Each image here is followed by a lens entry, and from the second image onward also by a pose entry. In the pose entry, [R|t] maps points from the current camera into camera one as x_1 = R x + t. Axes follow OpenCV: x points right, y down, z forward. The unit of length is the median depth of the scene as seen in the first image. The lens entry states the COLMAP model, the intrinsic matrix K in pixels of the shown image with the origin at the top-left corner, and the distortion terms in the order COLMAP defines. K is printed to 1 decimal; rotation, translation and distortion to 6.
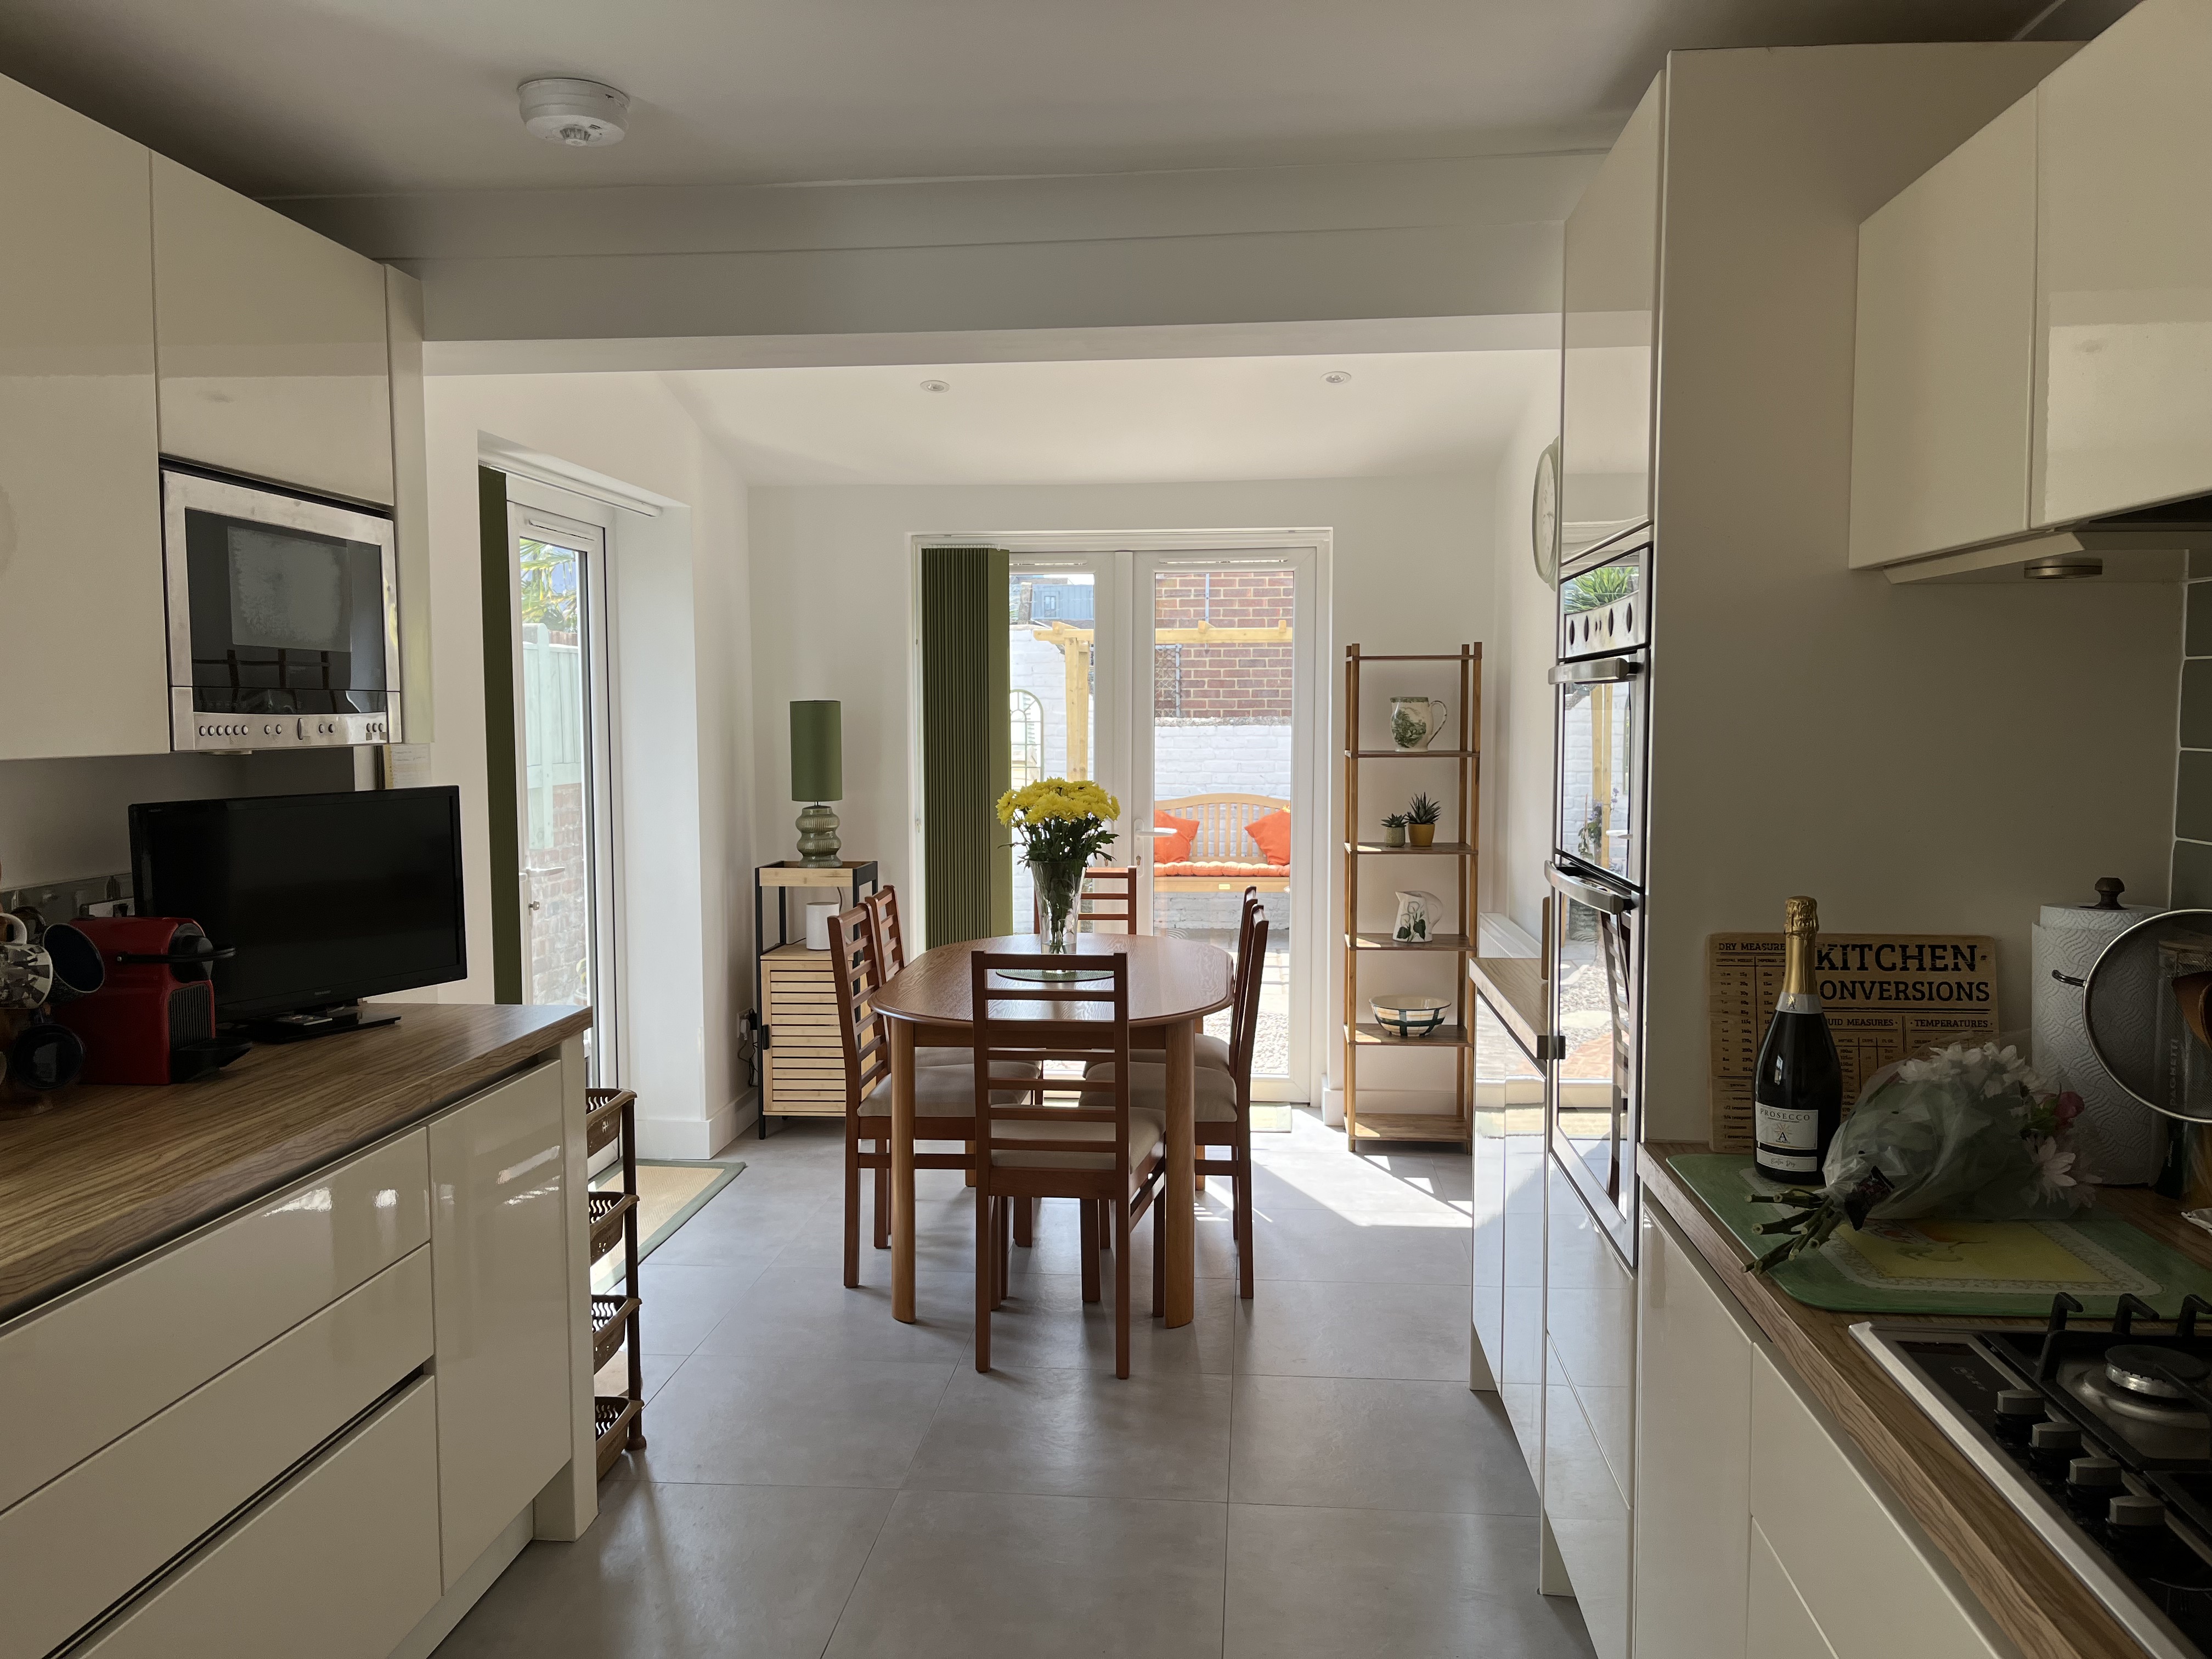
lens RADIAL K [[1668.6, 0, 1099.6], [0, 1668.6, 842.3], [0, 0, 1]] dist [0.046320, -0.110523]
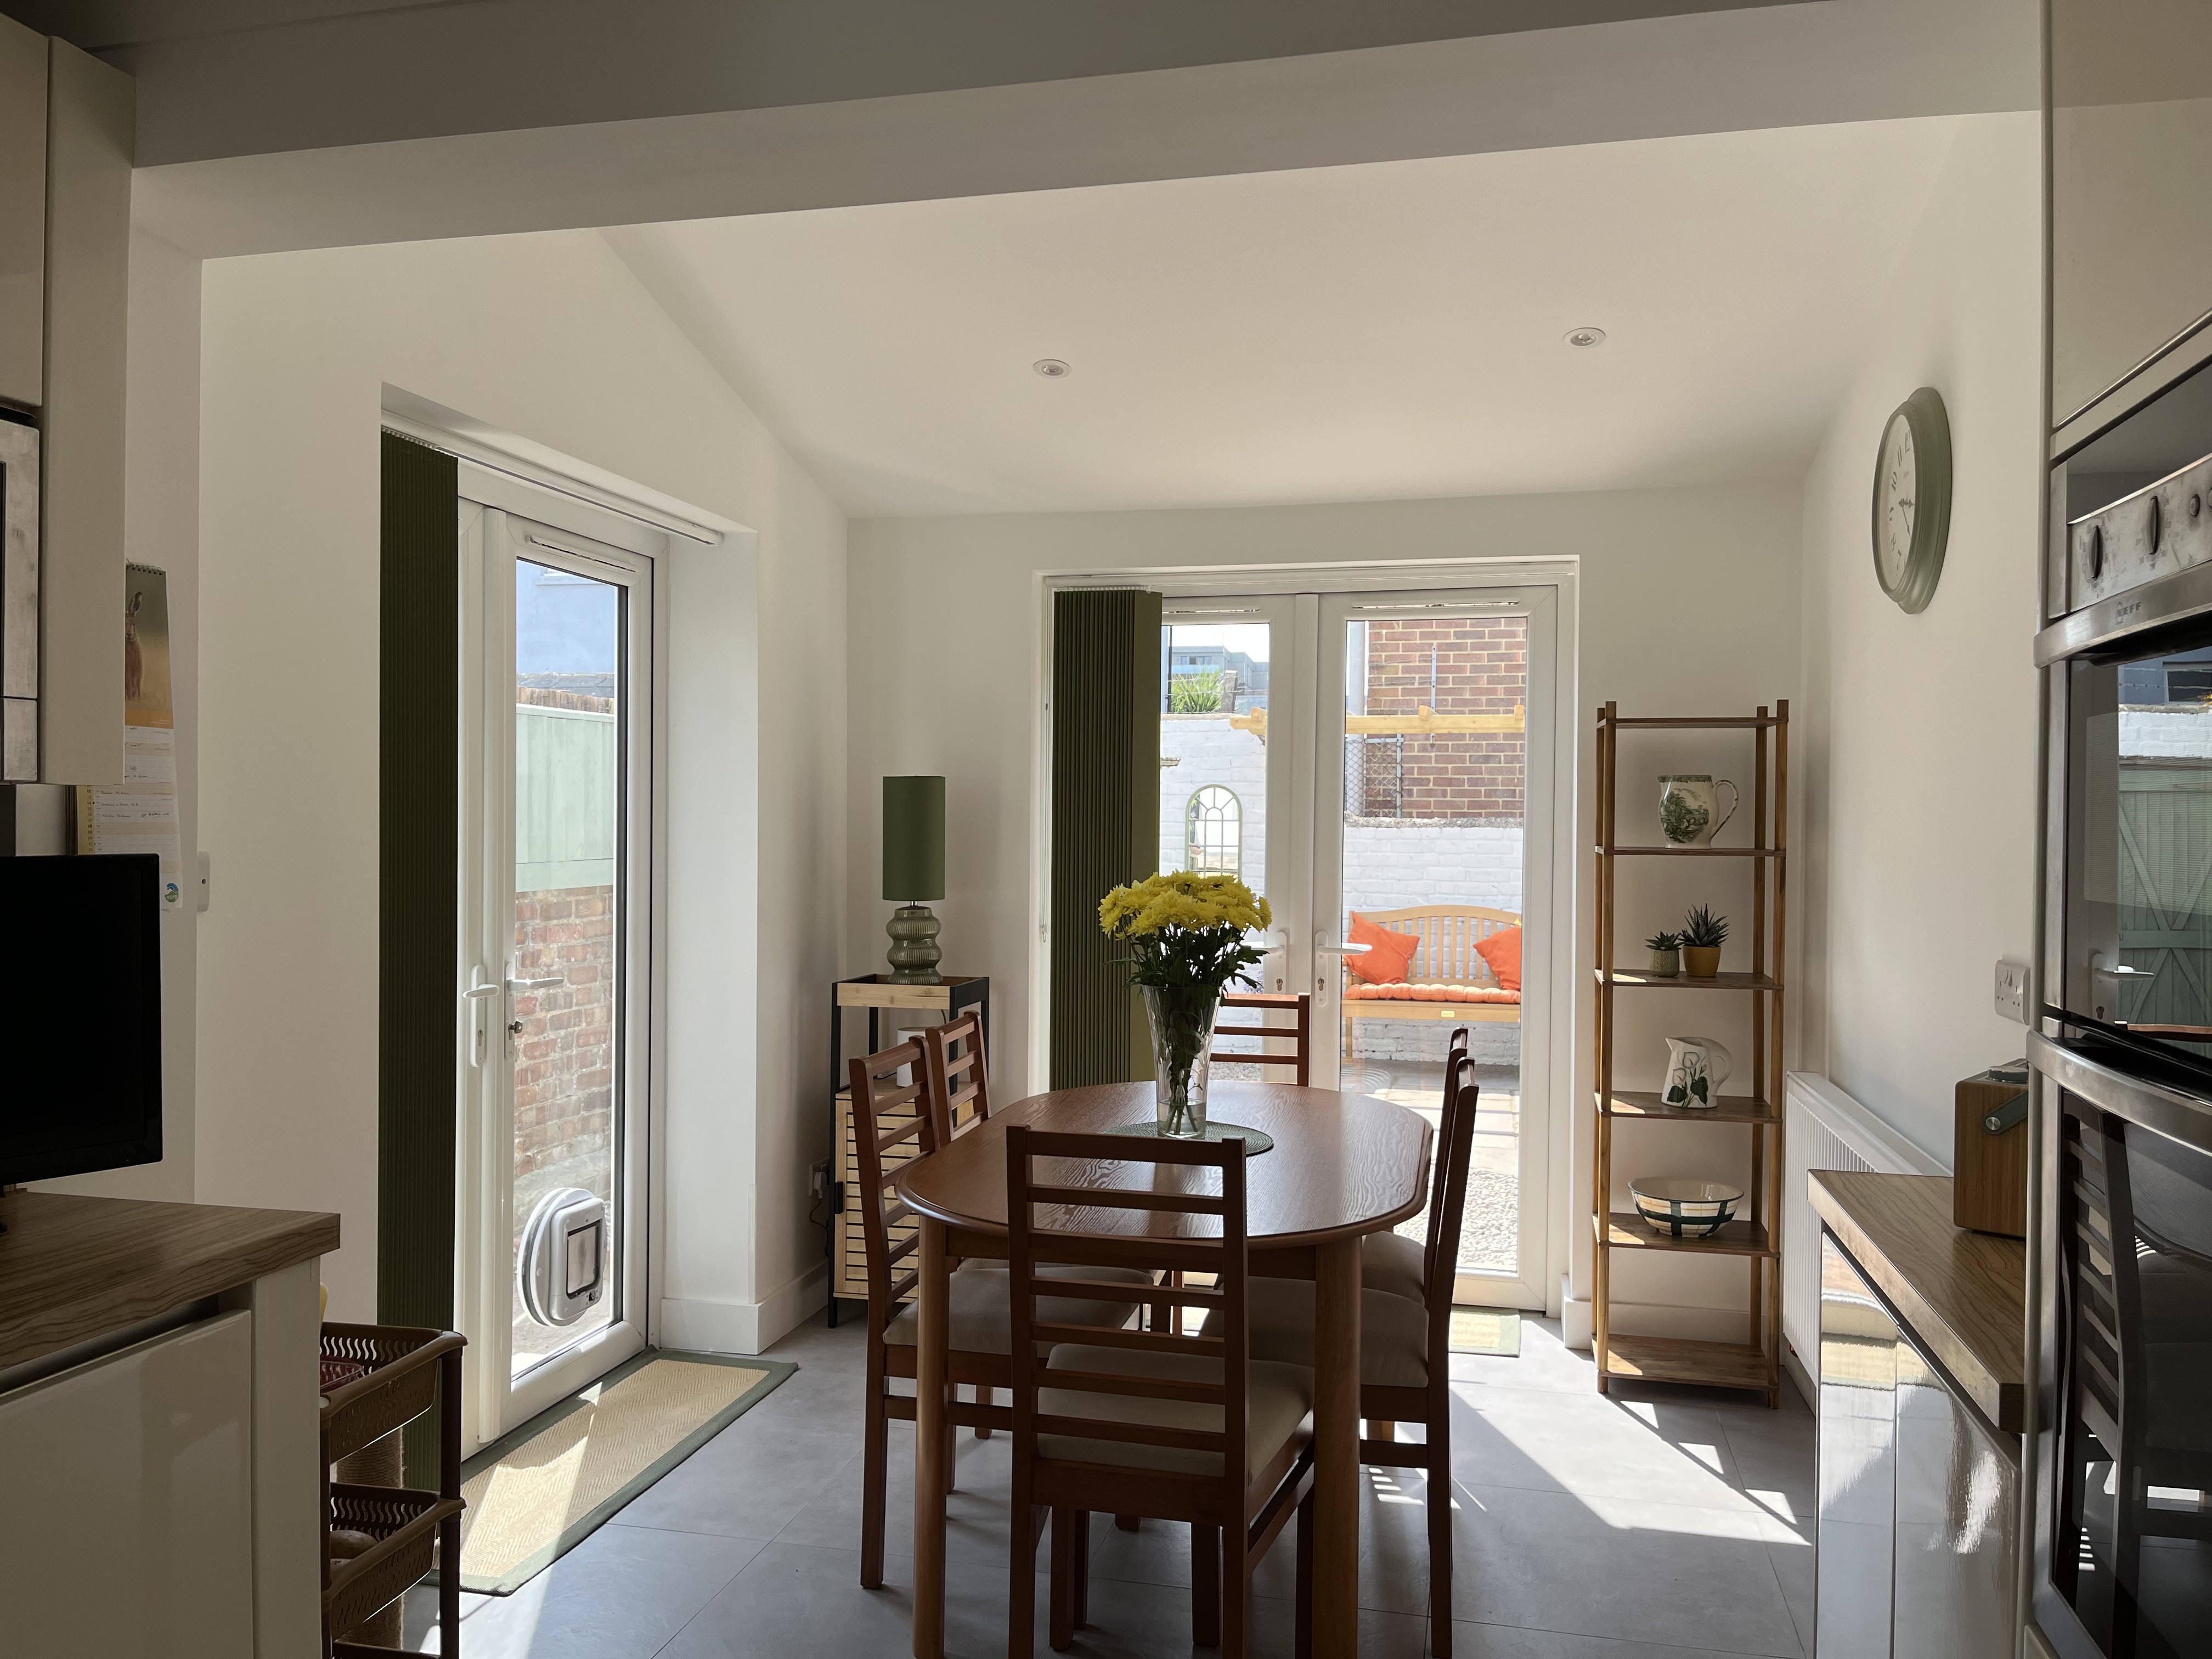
lens RADIAL K [[1668.6, 0, 1099.6], [0, 1668.6, 842.3], [0, 0, 1]] dist [0.046320, -0.110523]
pose [[0.990043, 0.013712, -0.140094, 0.032128], [-0.023013, 0.997621, -0.064985, -0.002650], [0.138869, 0.067562, 0.988003, 0.228154]]
